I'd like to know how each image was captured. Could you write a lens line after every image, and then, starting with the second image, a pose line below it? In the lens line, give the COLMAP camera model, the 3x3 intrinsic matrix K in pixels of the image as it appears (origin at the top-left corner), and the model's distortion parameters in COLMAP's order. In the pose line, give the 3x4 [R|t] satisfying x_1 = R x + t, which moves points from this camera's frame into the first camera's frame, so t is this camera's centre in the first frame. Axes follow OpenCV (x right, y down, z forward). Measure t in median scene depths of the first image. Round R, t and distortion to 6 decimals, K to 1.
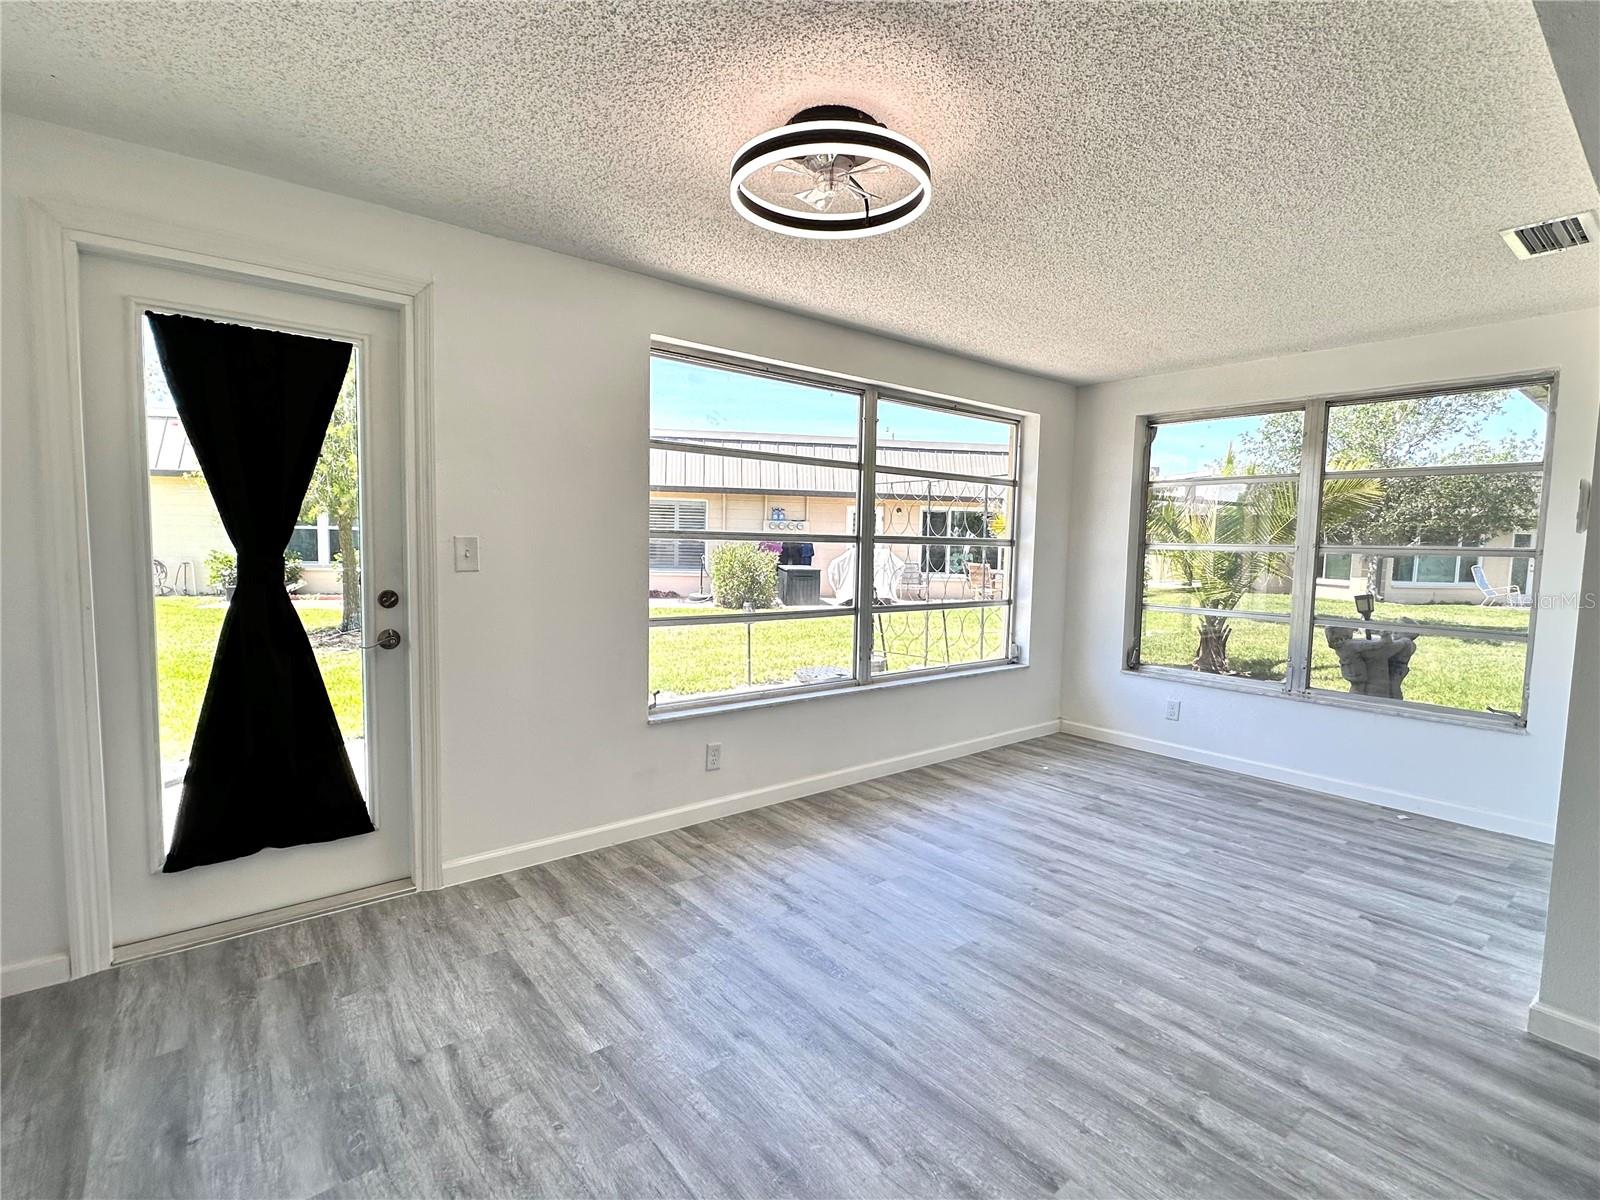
lens RADIAL K [[747.8, 0, 800.2], [0, 747.8, 599.6], [0, 0, 1]] dist [-0.001400, -0.000599]
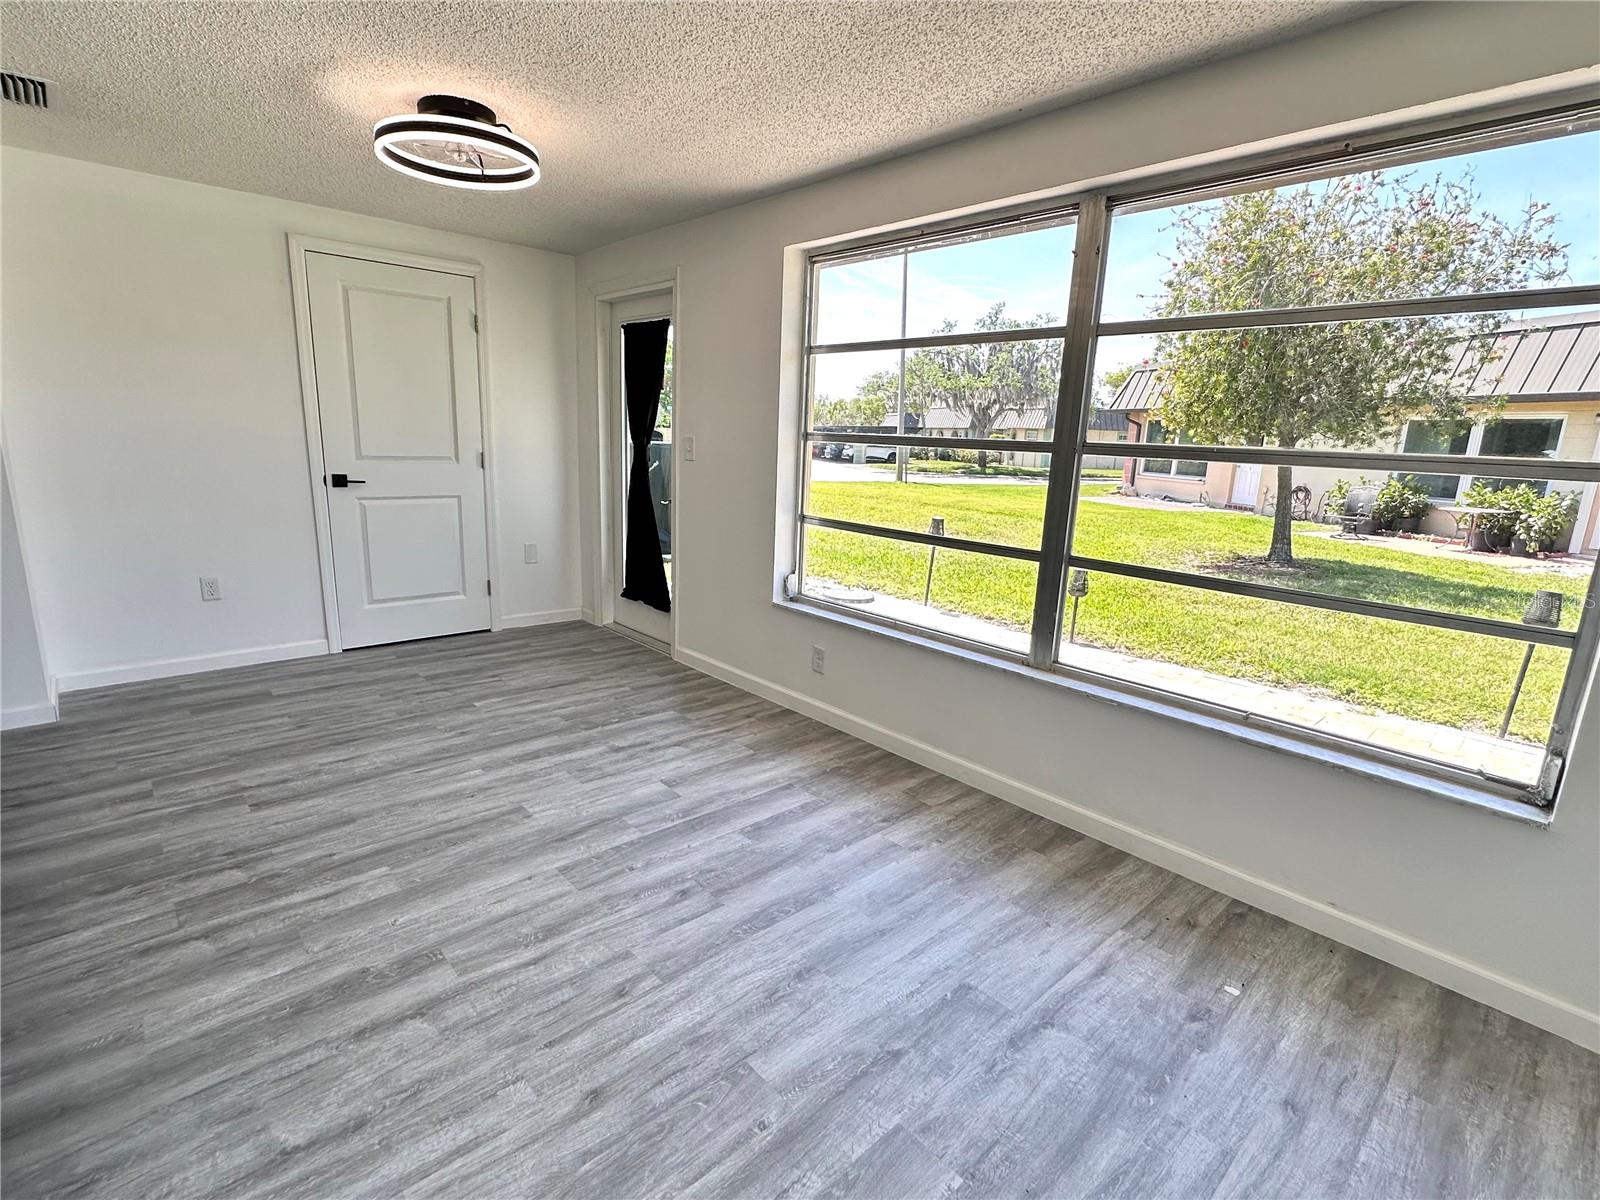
lens RADIAL K [[747.8, 0, 805.0], [0, 747.8, 602.6], [0, 0, 1]] dist [-0.001400, -0.000599]
pose [[0.081574, 0.201209, -0.976146, 1.149928], [-0.116368, 0.974634, 0.191172, -0.078507], [0.989851, 0.097997, 0.102919, 1.158094]]
